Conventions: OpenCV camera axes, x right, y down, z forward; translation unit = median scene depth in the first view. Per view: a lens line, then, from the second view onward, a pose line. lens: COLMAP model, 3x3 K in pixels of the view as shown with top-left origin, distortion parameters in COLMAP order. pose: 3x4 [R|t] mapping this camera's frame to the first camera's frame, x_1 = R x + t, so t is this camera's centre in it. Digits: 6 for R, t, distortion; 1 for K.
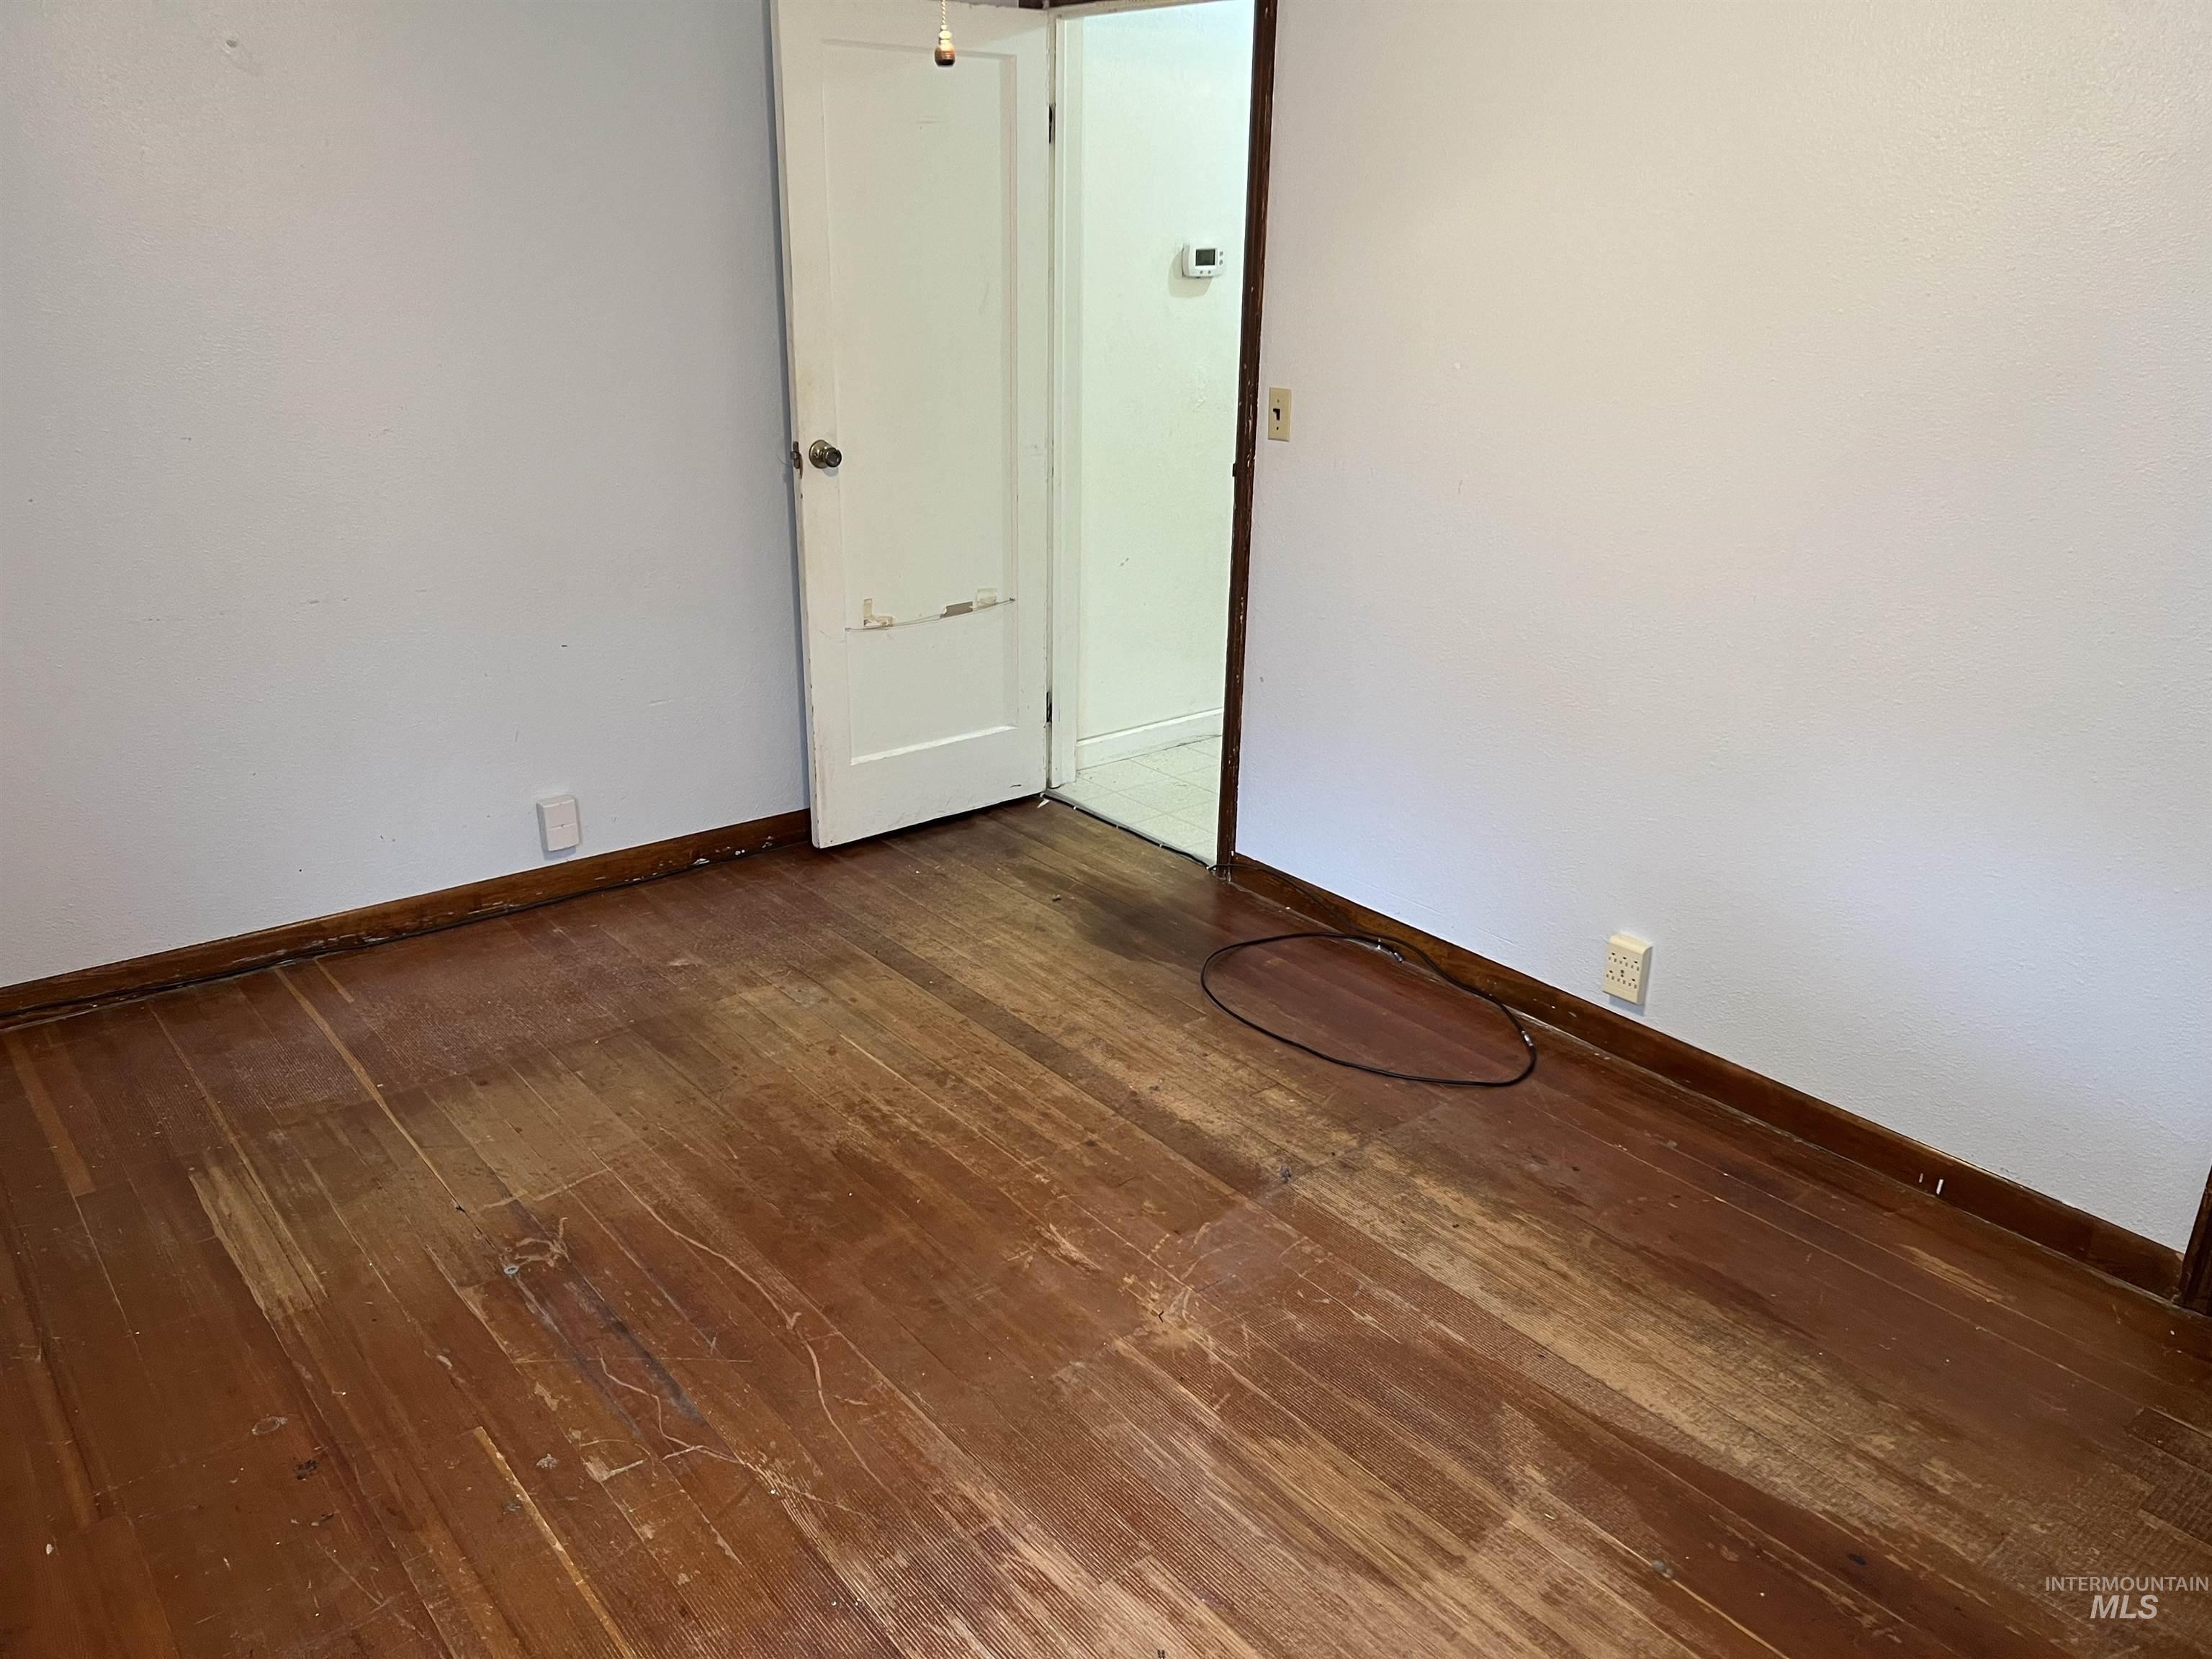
lens RADIAL K [[1647.8, 0, 1105.9], [0, 1647.8, 828.8], [0, 0, 1]] dist [0.022270, -0.007003]
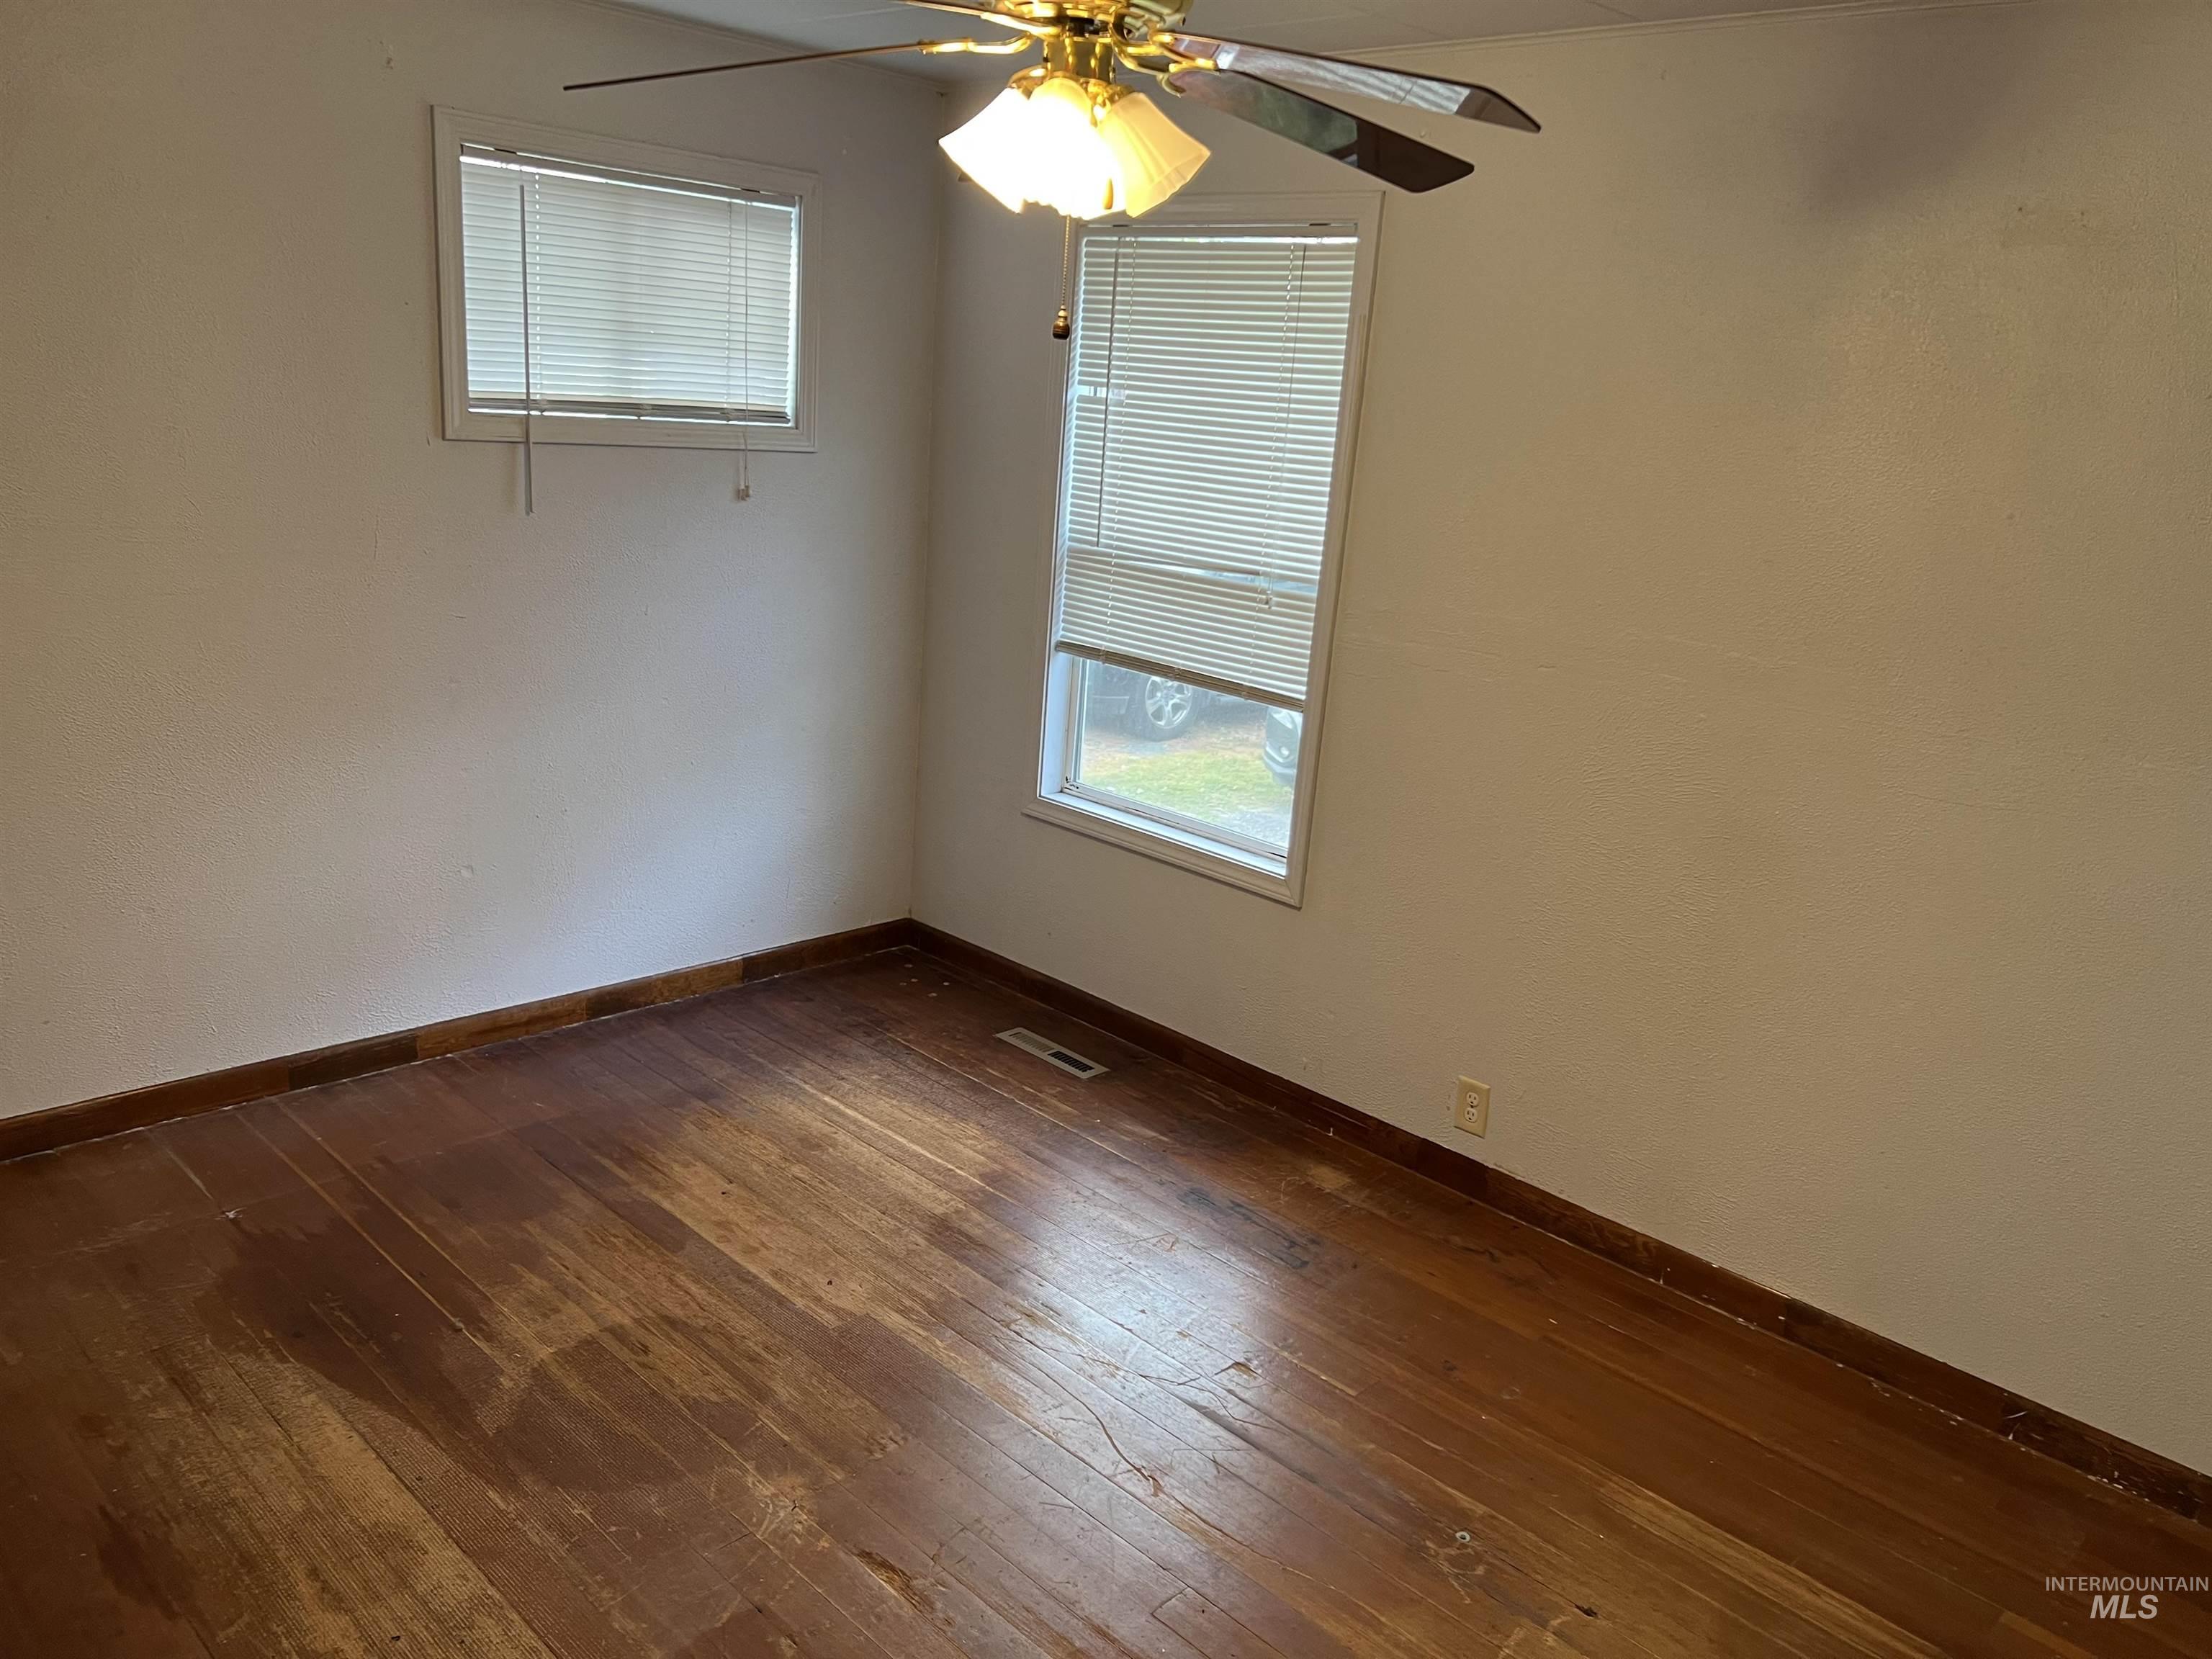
lens RADIAL K [[1647.8, 0, 1106.0], [0, 1647.8, 830.8], [0, 0, 1]] dist [0.022270, -0.007003]
pose [[-0.989762, -0.058707, -0.130094, 0.001510], [-0.124215, 0.803243, 0.582555, -0.664347], [0.070298, 0.592751, -0.802312, 1.650854]]
